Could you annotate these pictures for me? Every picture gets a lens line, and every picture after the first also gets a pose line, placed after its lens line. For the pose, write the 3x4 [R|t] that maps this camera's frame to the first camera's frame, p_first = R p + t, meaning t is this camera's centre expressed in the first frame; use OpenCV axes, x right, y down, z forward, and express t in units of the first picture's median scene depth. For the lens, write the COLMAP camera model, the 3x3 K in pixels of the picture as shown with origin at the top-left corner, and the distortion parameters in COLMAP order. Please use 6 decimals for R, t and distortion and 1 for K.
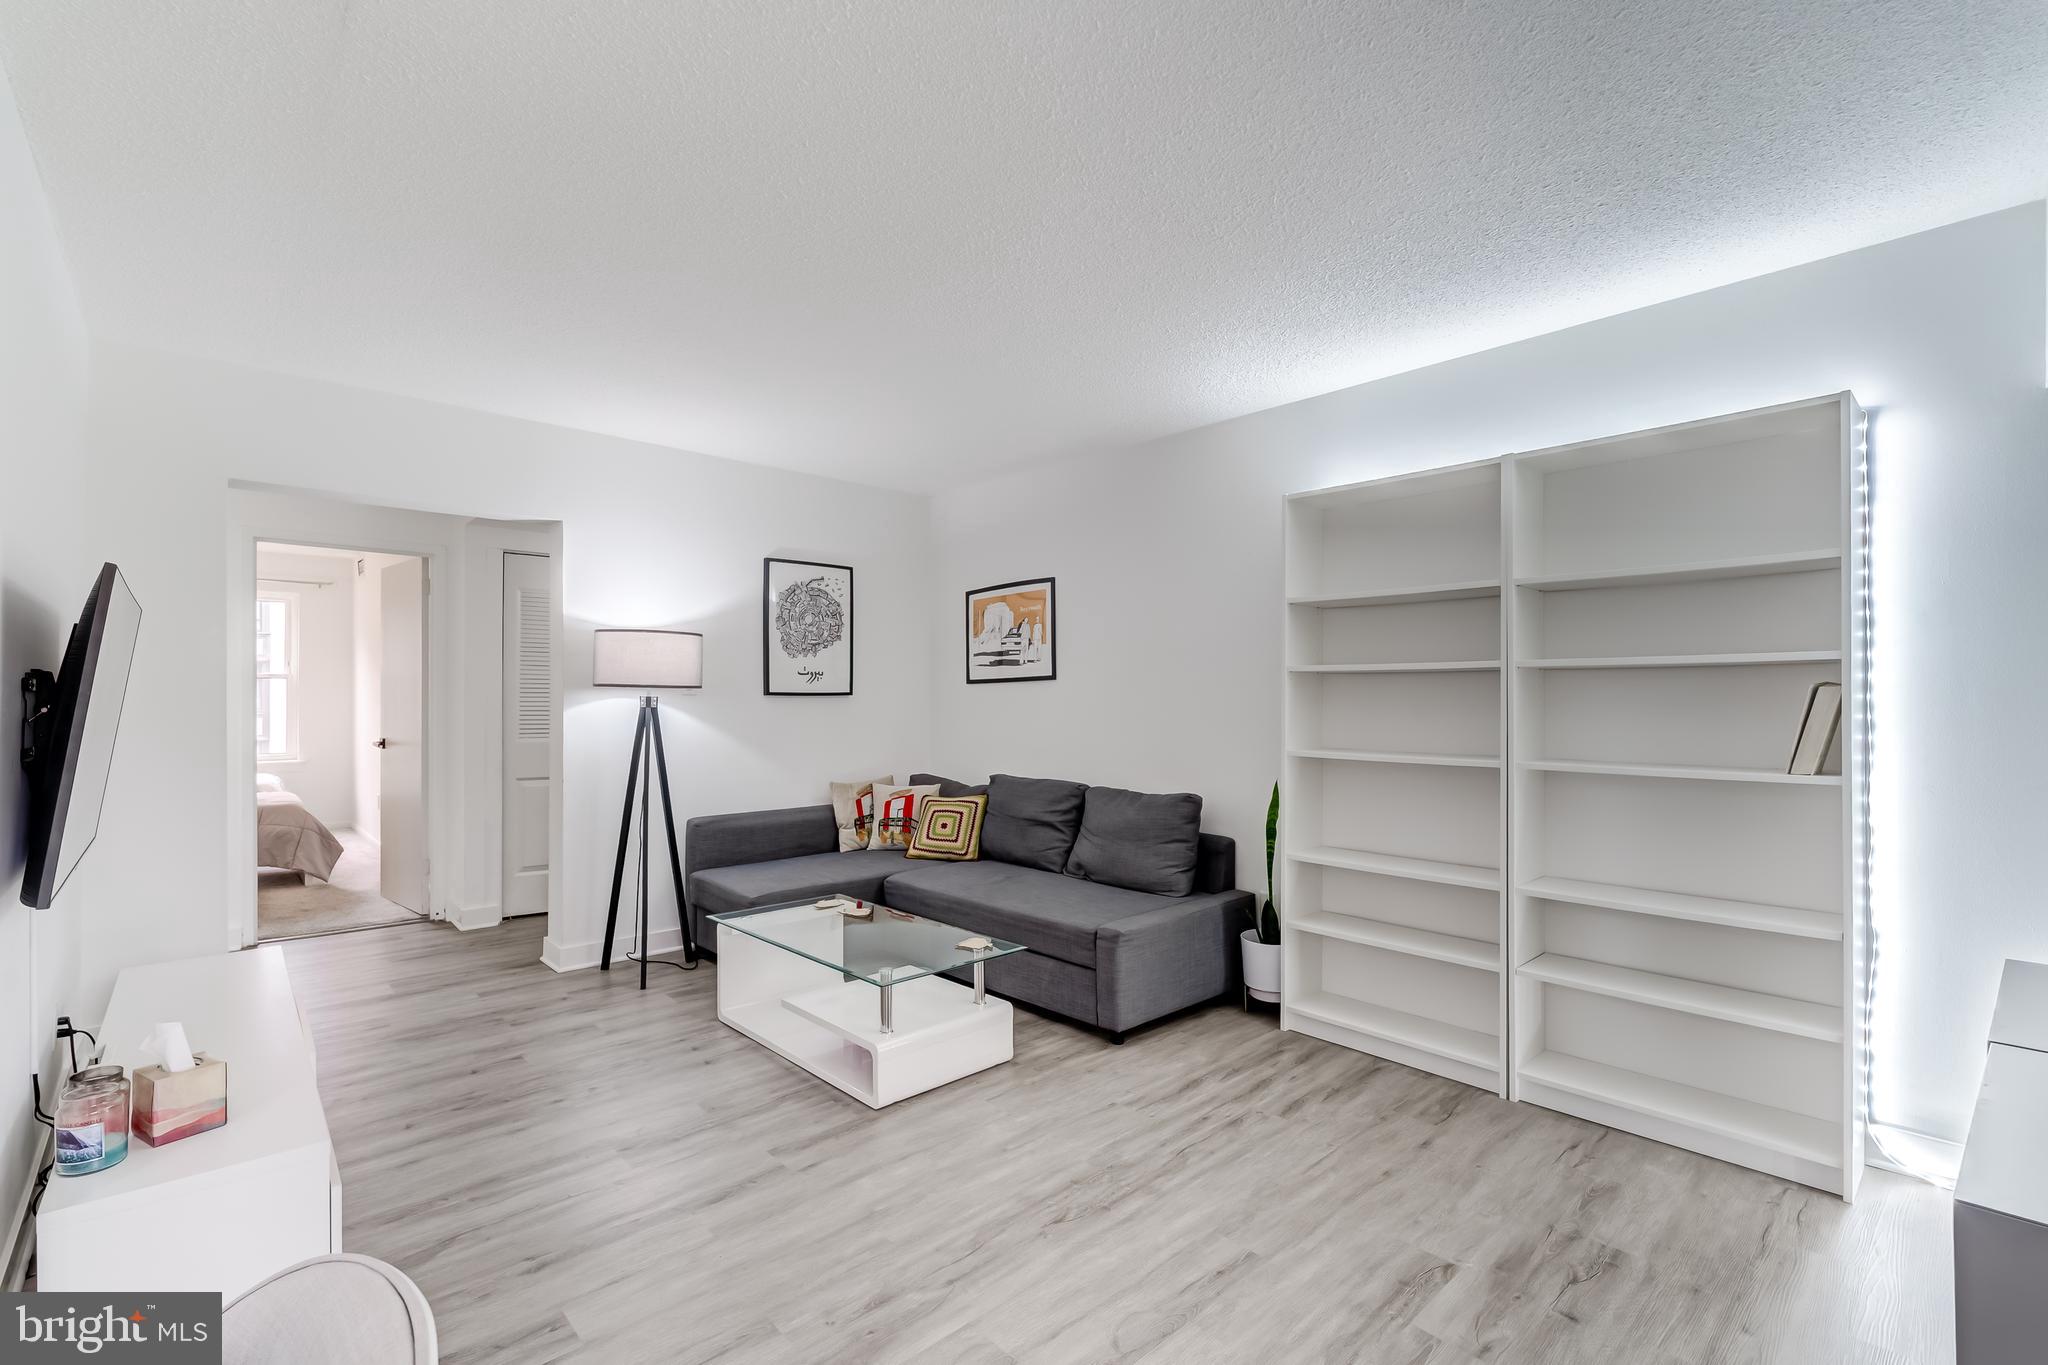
lens RADIAL K [[903.3, 0, 1006.1], [0, 903.3, 697.8], [0, 0, 1]] dist [0.001761, 0.000143]
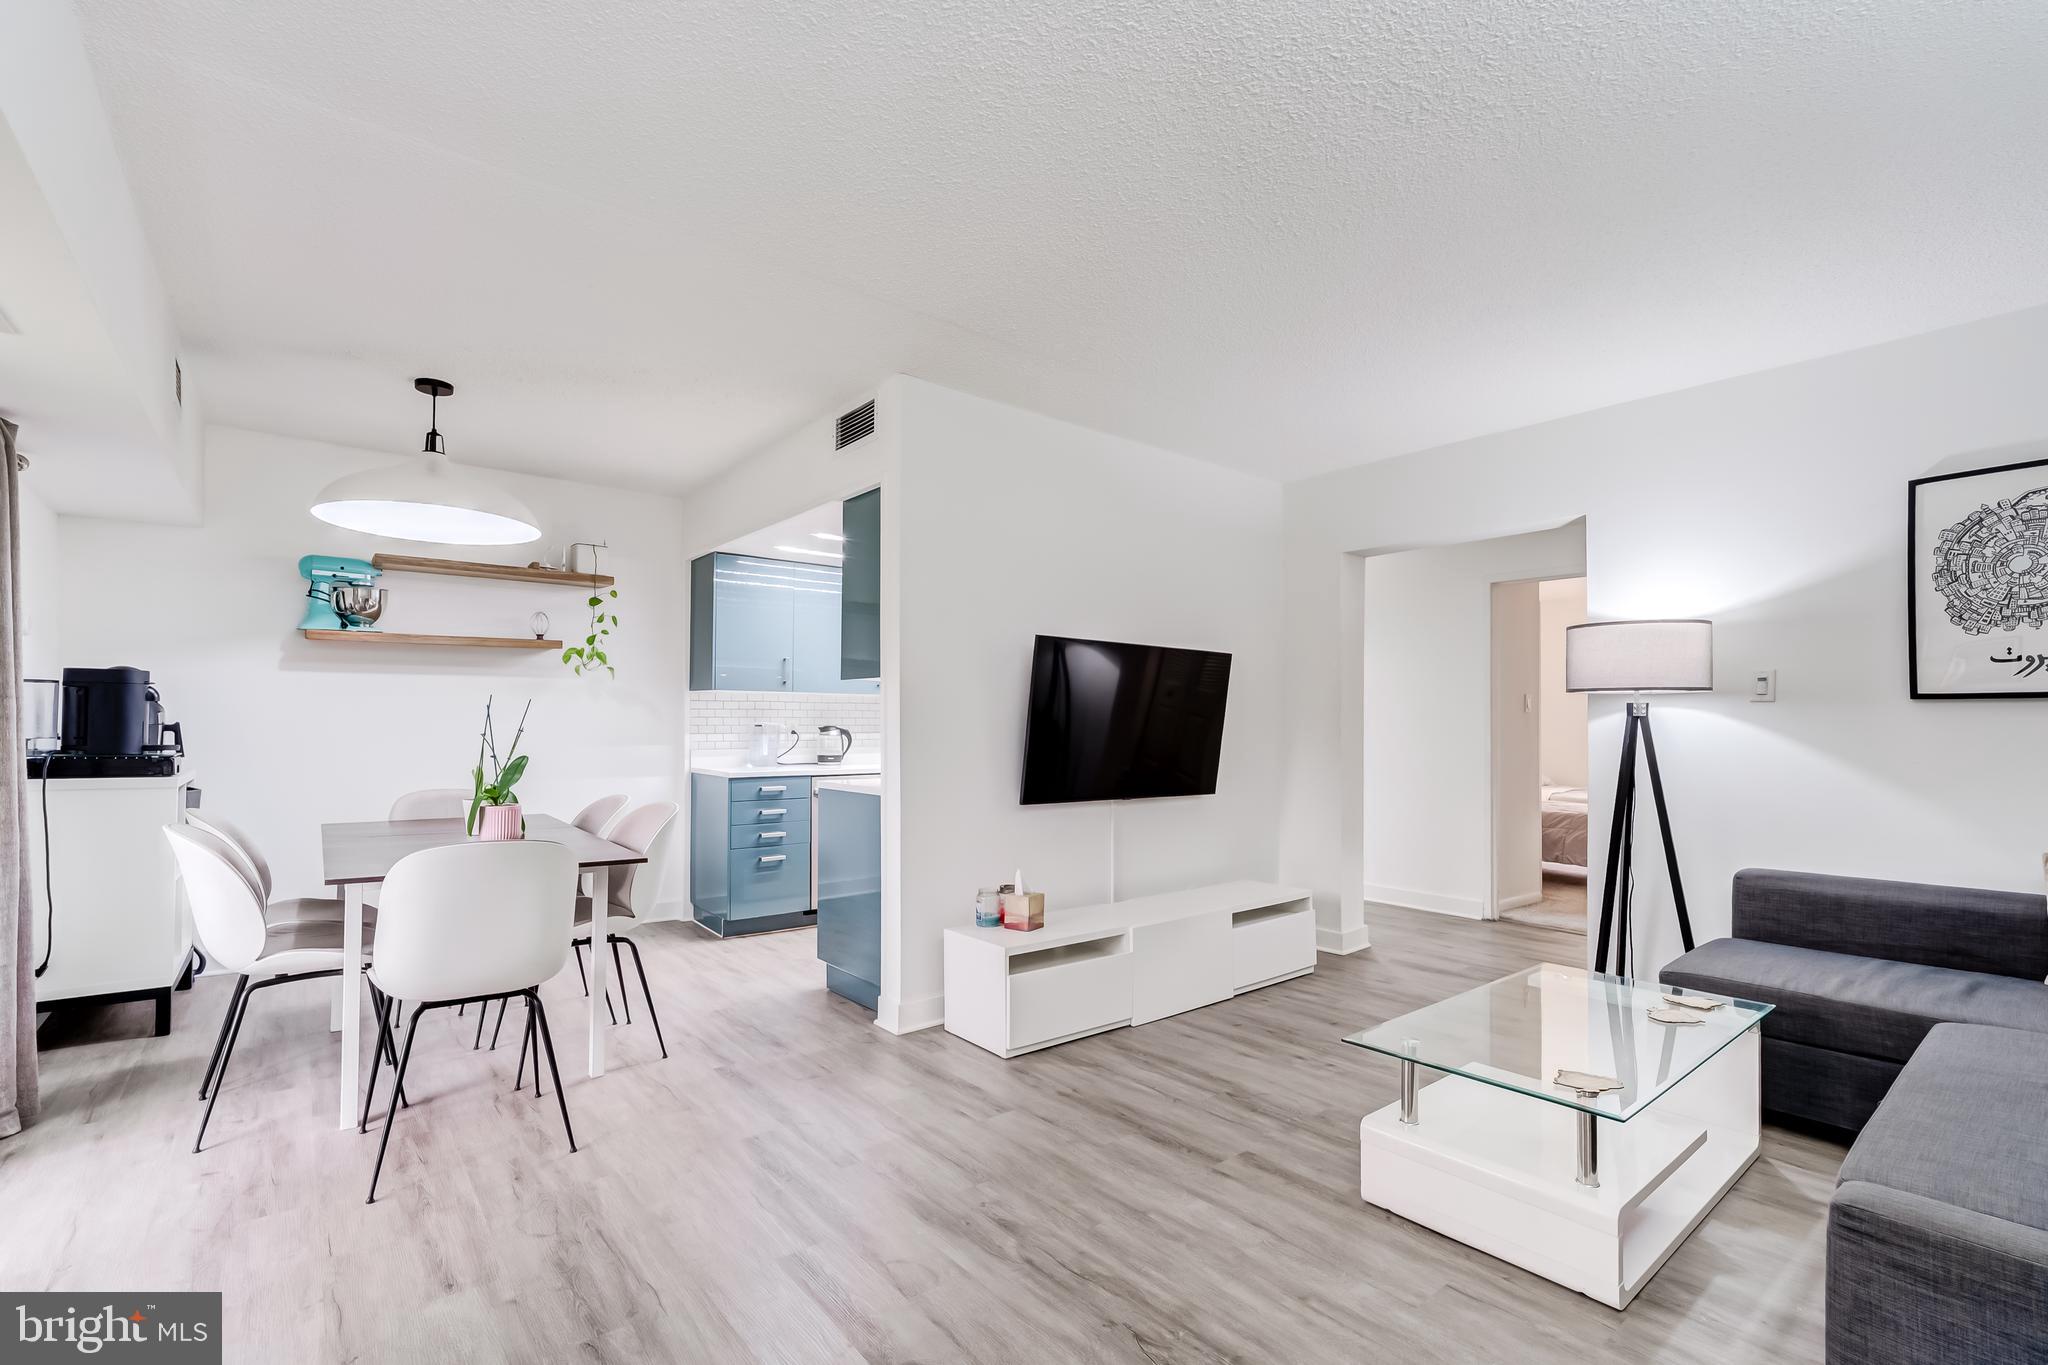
lens RADIAL K [[904.0, 0, 1049.7], [0, 904.0, 720.4], [0, 0, 1]] dist [0.001821, -0.000196]
pose [[-0.022044, -0.012704, -0.999676, 0.393353], [-0.008325, 0.999887, -0.012523, 0.025897], [0.999722, 0.008046, -0.022147, 0.433881]]
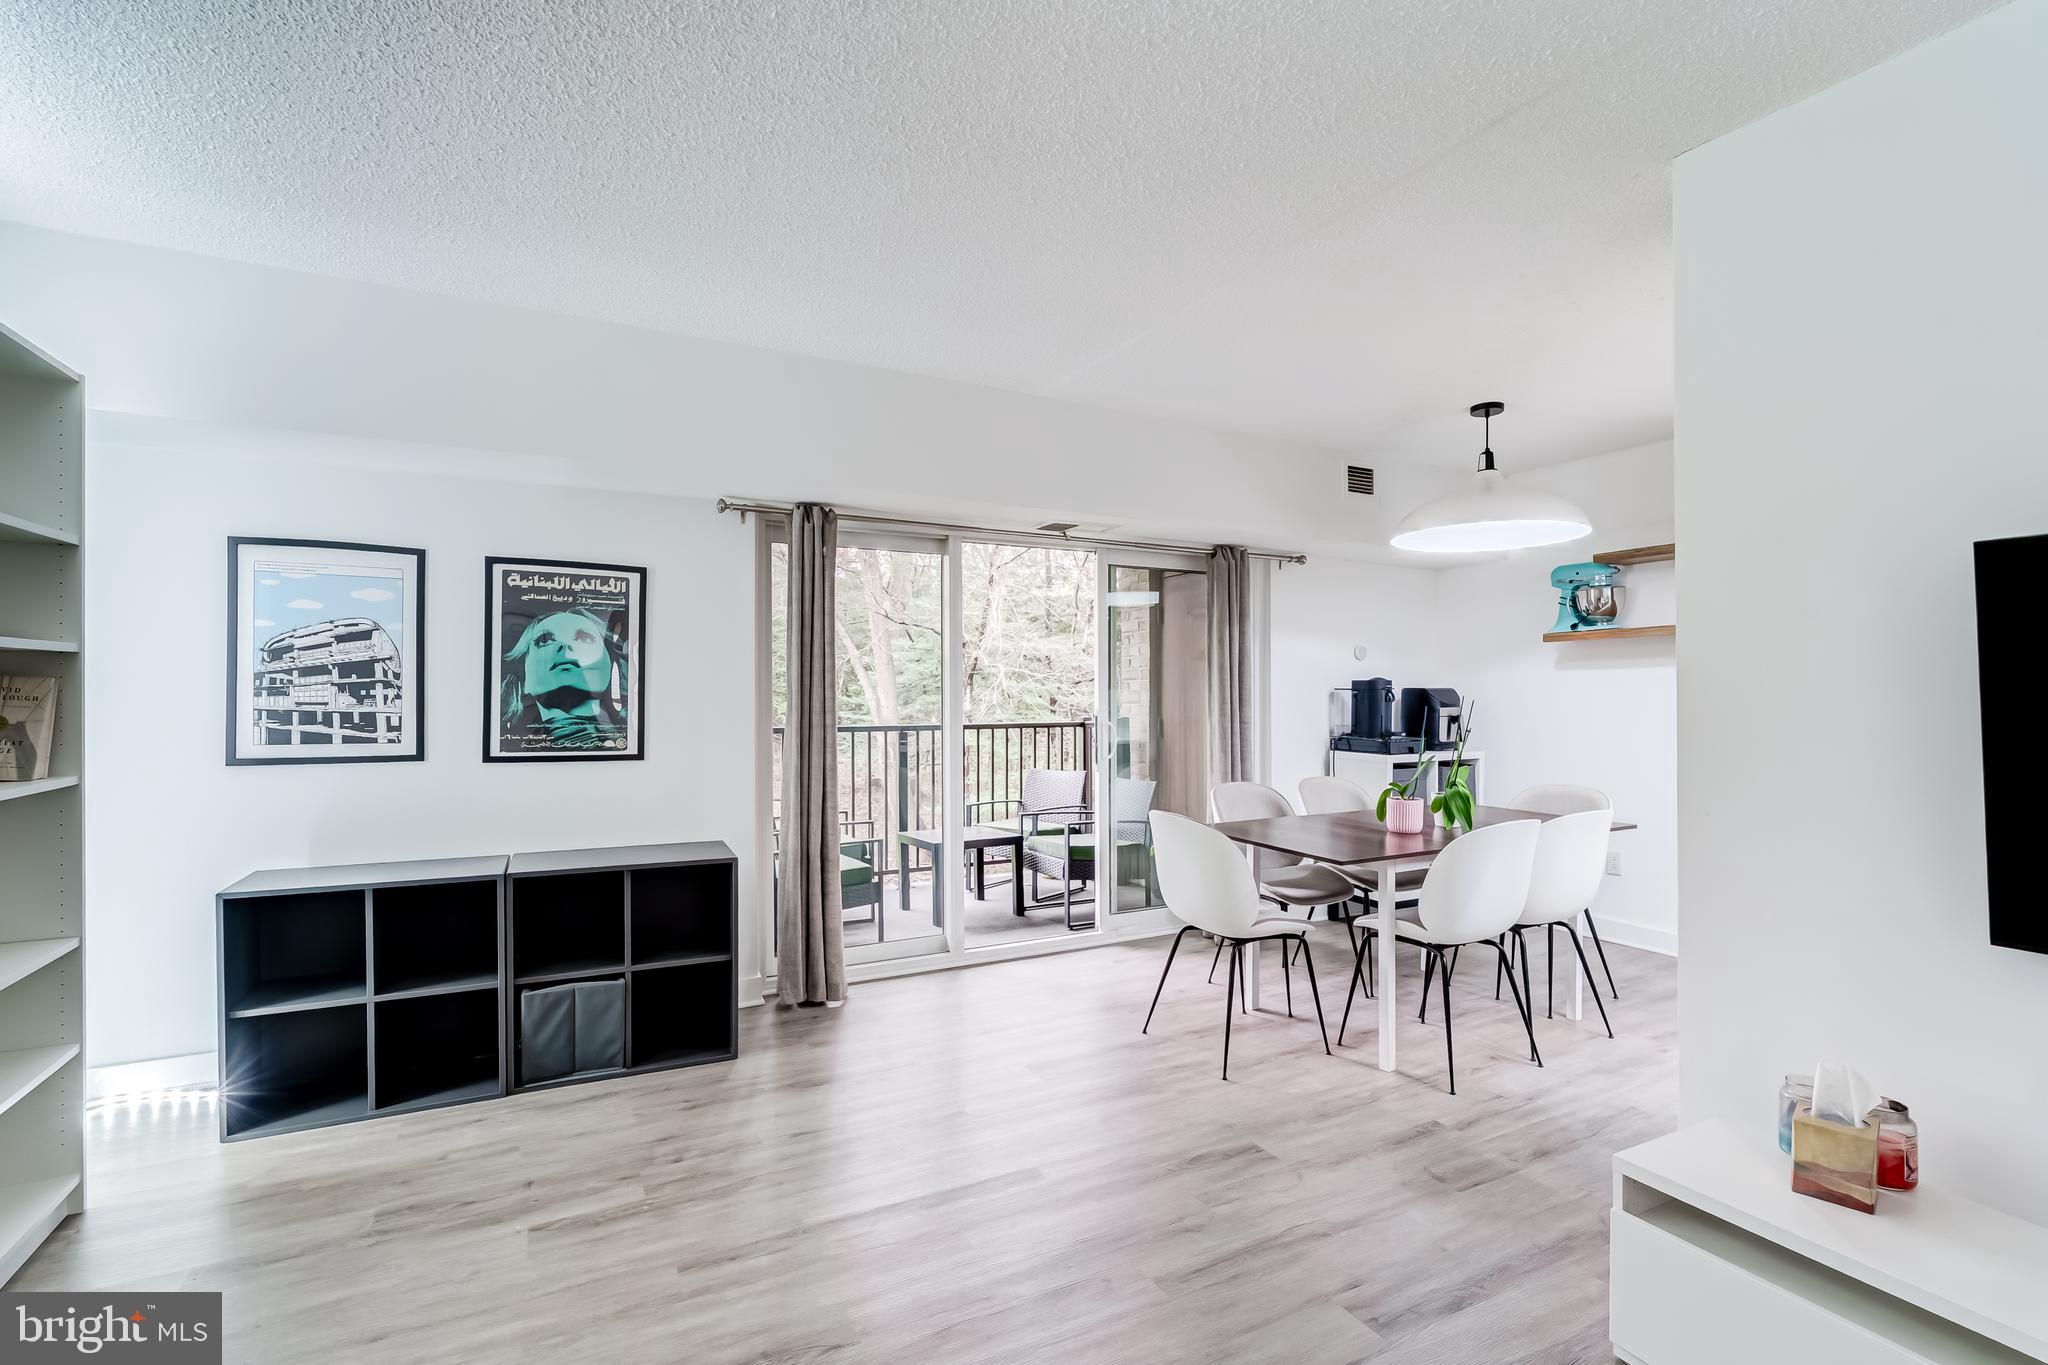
lens RADIAL K [[917.6, 0, 1030.6], [0, 917.6, 697.9], [0, 0, 1]] dist [-0.025922, 0.009478]
pose [[-0.971967, -0.004080, 0.235084, -0.137384], [-0.002207, 0.999964, 0.008228, -0.002911], [-0.235109, 0.007479, -0.971940, 0.799606]]
